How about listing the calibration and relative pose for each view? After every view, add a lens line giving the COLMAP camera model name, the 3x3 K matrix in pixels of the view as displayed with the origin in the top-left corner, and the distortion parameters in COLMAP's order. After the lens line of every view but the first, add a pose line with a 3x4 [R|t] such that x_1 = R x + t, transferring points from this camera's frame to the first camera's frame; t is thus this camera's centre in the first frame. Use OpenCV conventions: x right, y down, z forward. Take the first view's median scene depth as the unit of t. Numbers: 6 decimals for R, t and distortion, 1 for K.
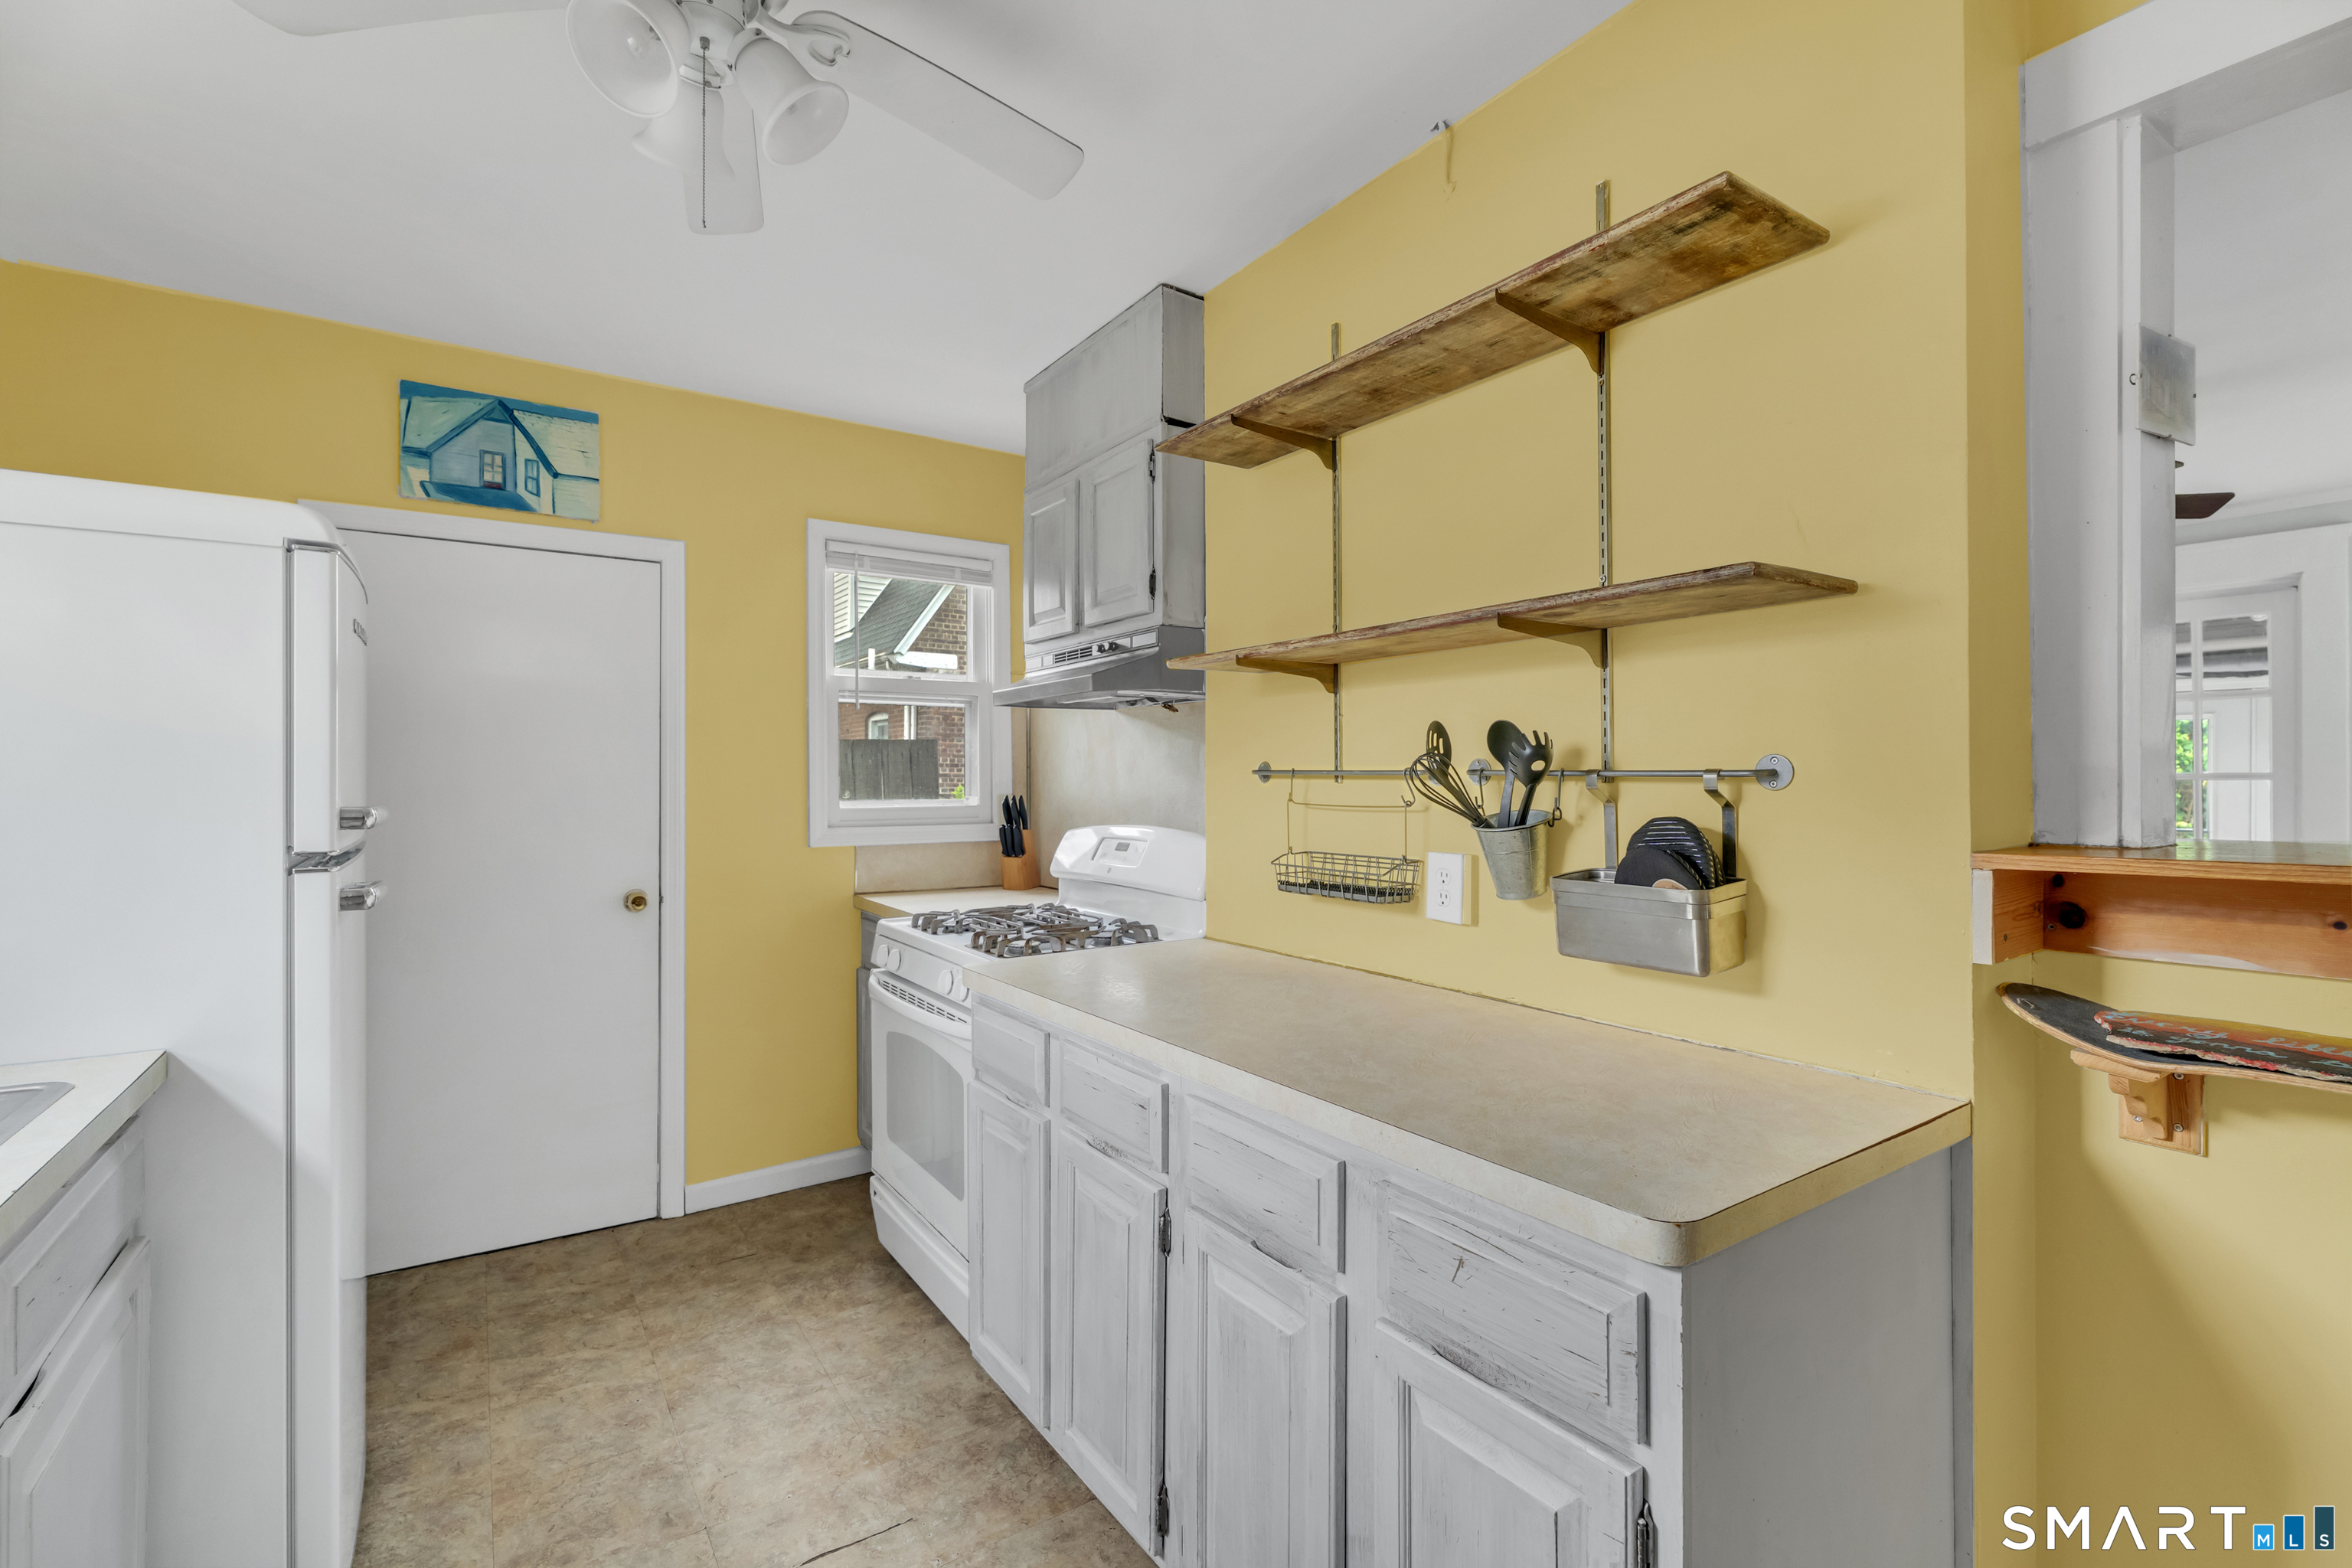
lens RADIAL K [[1025.4, 0, 1169.9], [0, 1025.4, 773.6], [0, 0, 1]] dist [0.000039, -0.000332]
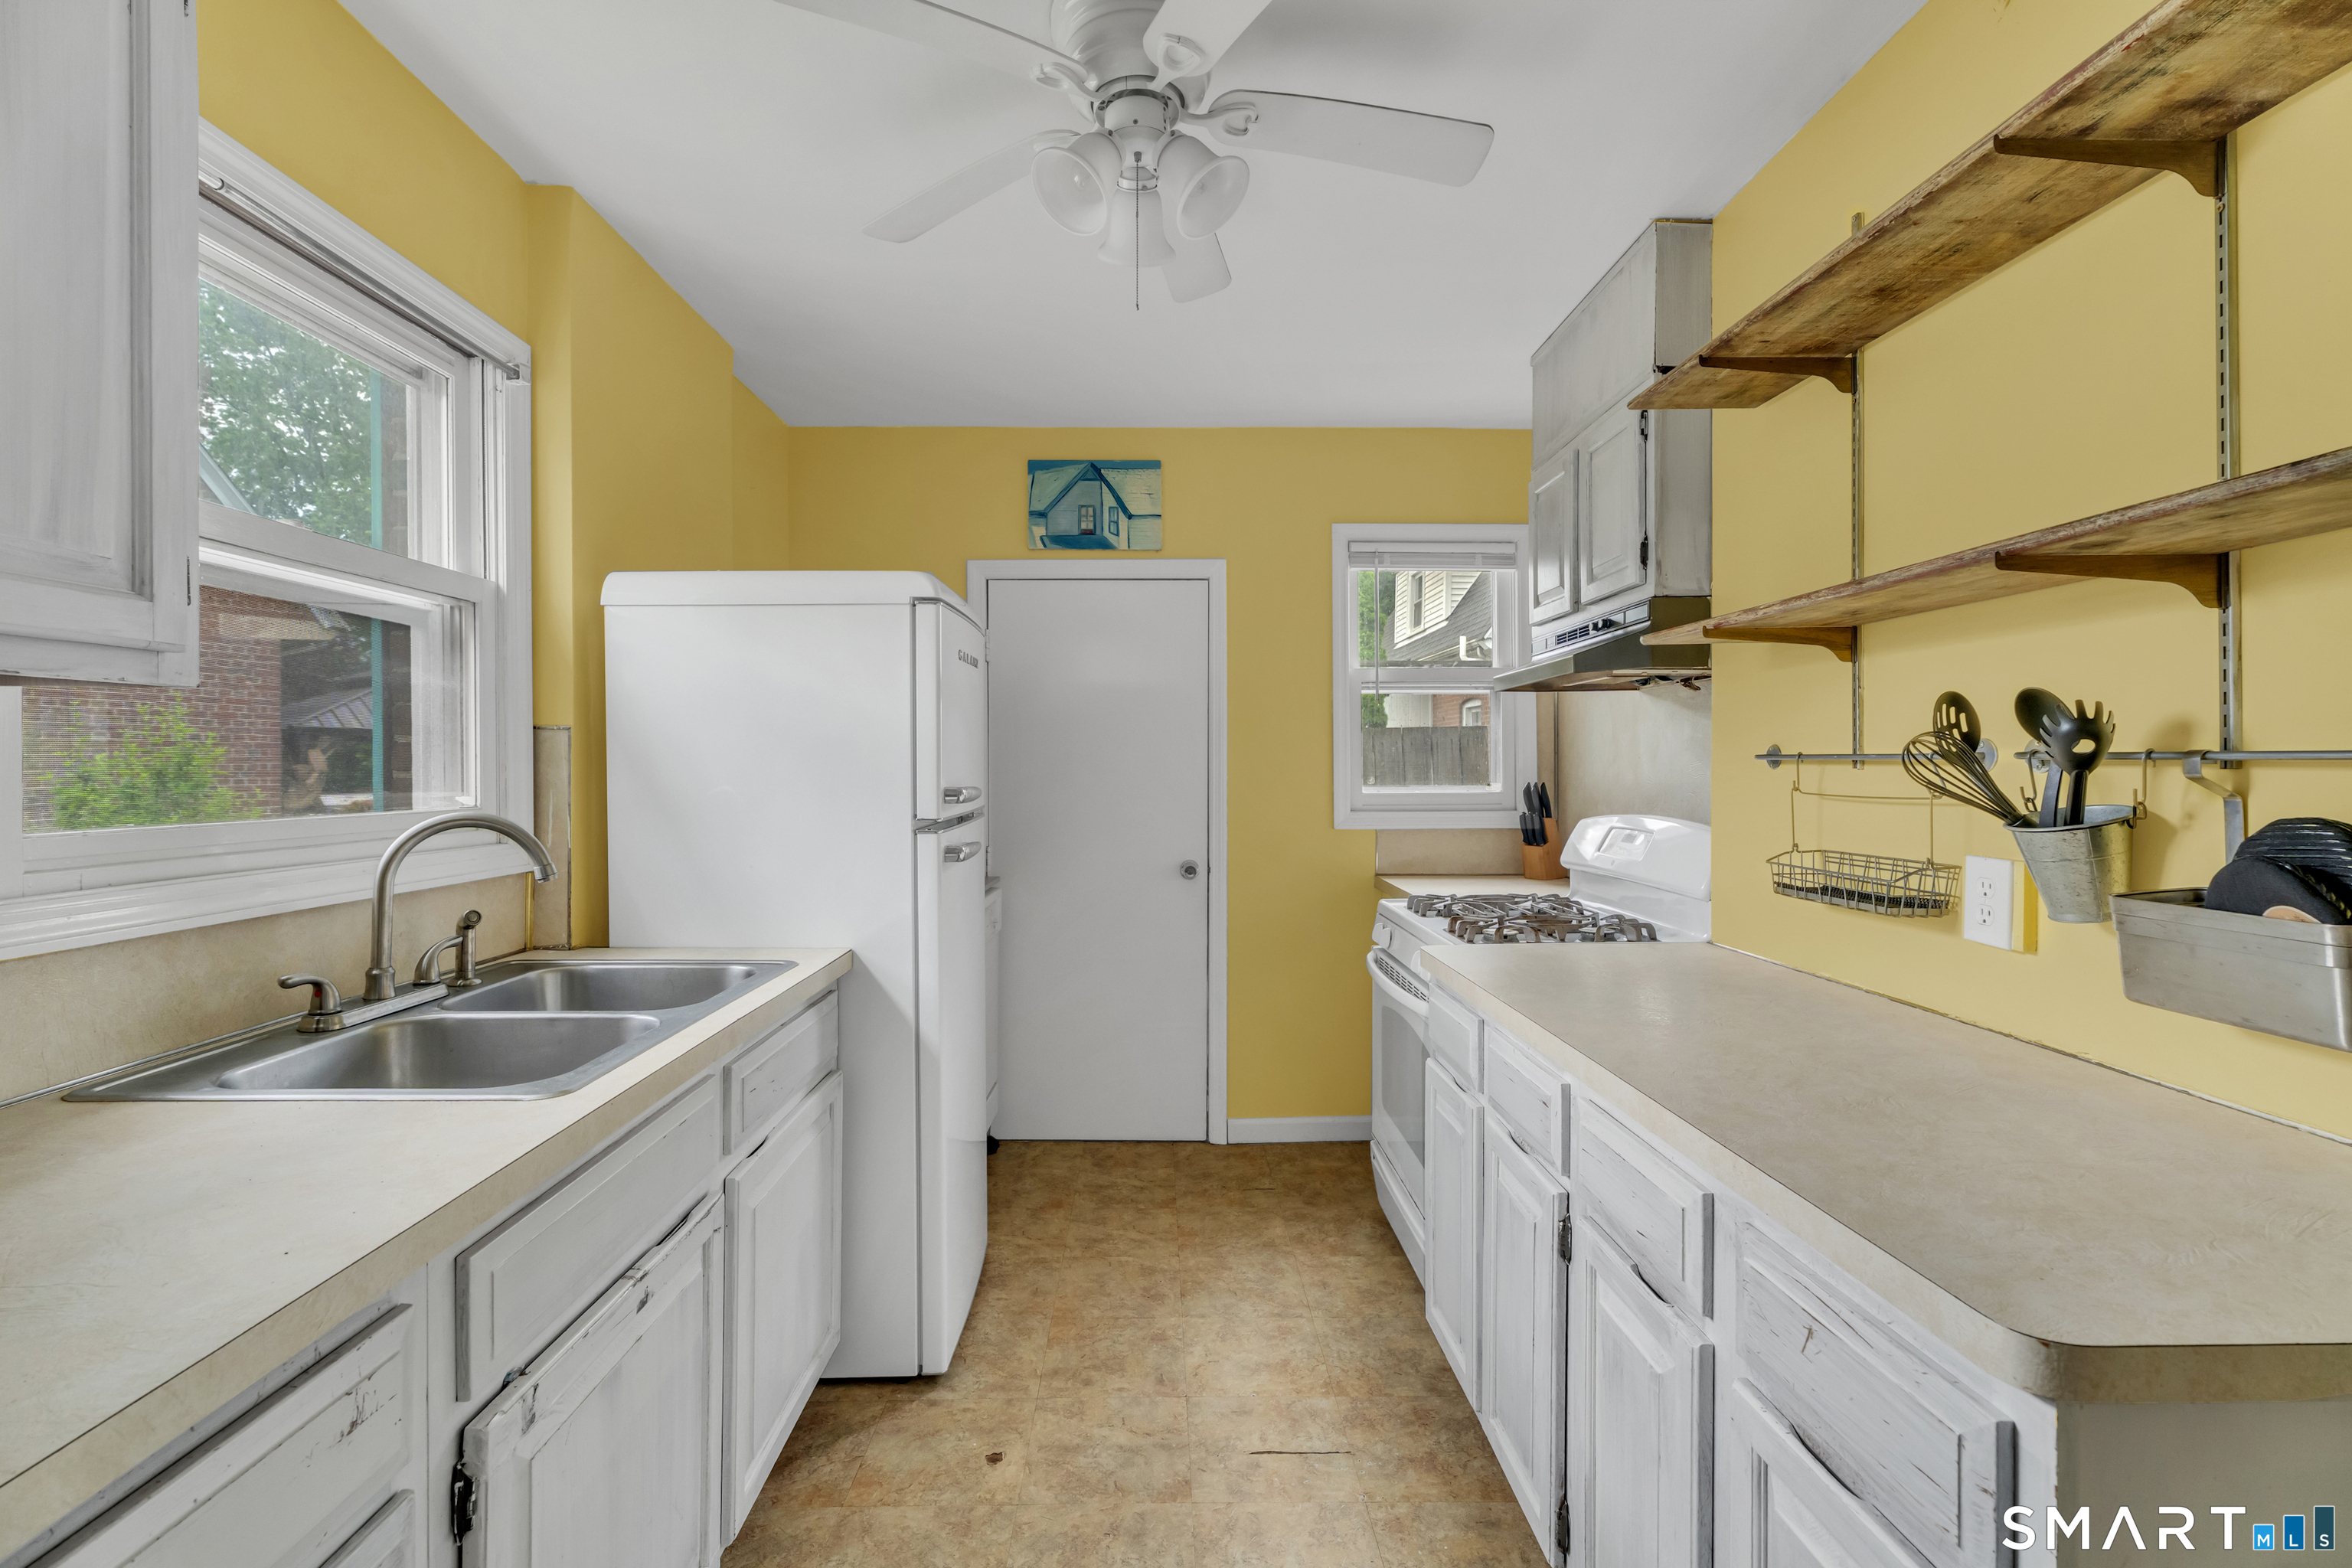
lens RADIAL K [[1025.4, 0, 1169.2], [0, 1025.4, 771.3], [0, 0, 1]] dist [0.000039, -0.000332]
pose [[0.839335, 0.001006, -0.543613, 0.167641], [0.004956, 0.999943, 0.009503, -0.000084], [0.543591, -0.010670, 0.839282, -0.000217]]
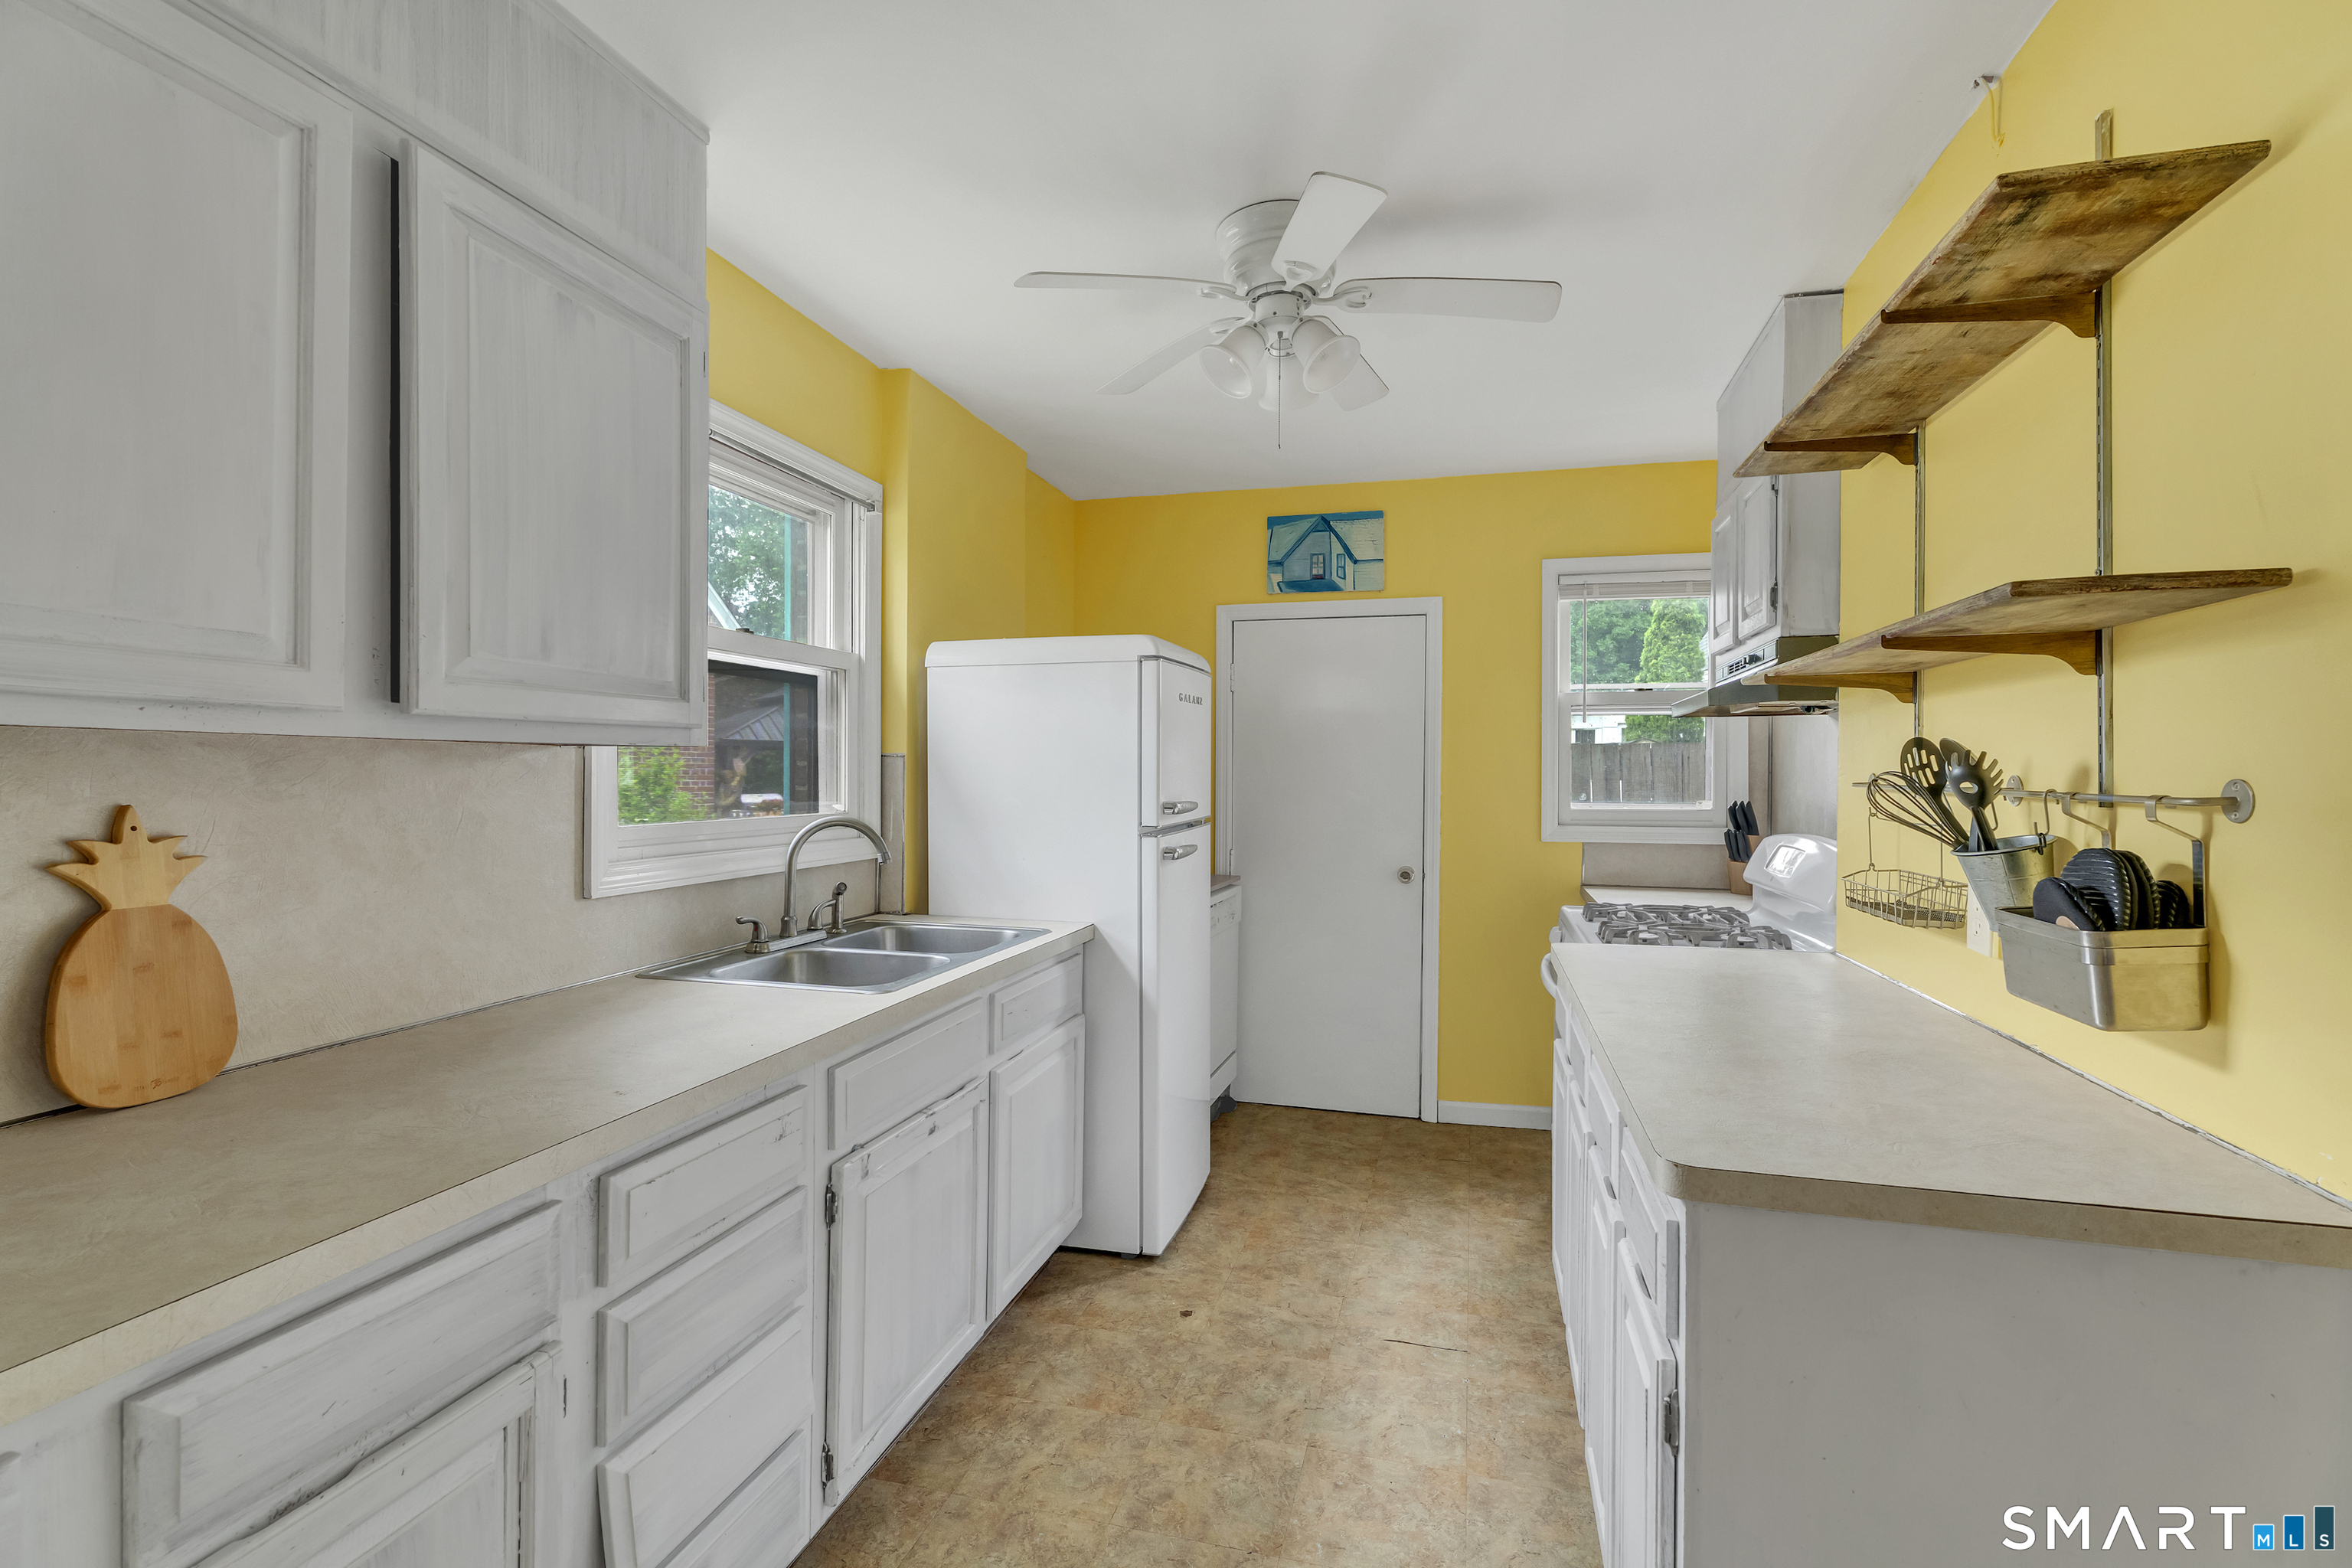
lens RADIAL K [[1025.4, 0, 1207.4], [0, 1025.4, 772.8], [0, 0, 1]] dist [0.000039, -0.000332]
pose [[0.670482, 0.002983, -0.741919, 0.481594], [0.000257, 0.999991, 0.004253, -0.021134], [0.741925, -0.003042, 0.670476, -0.123195]]
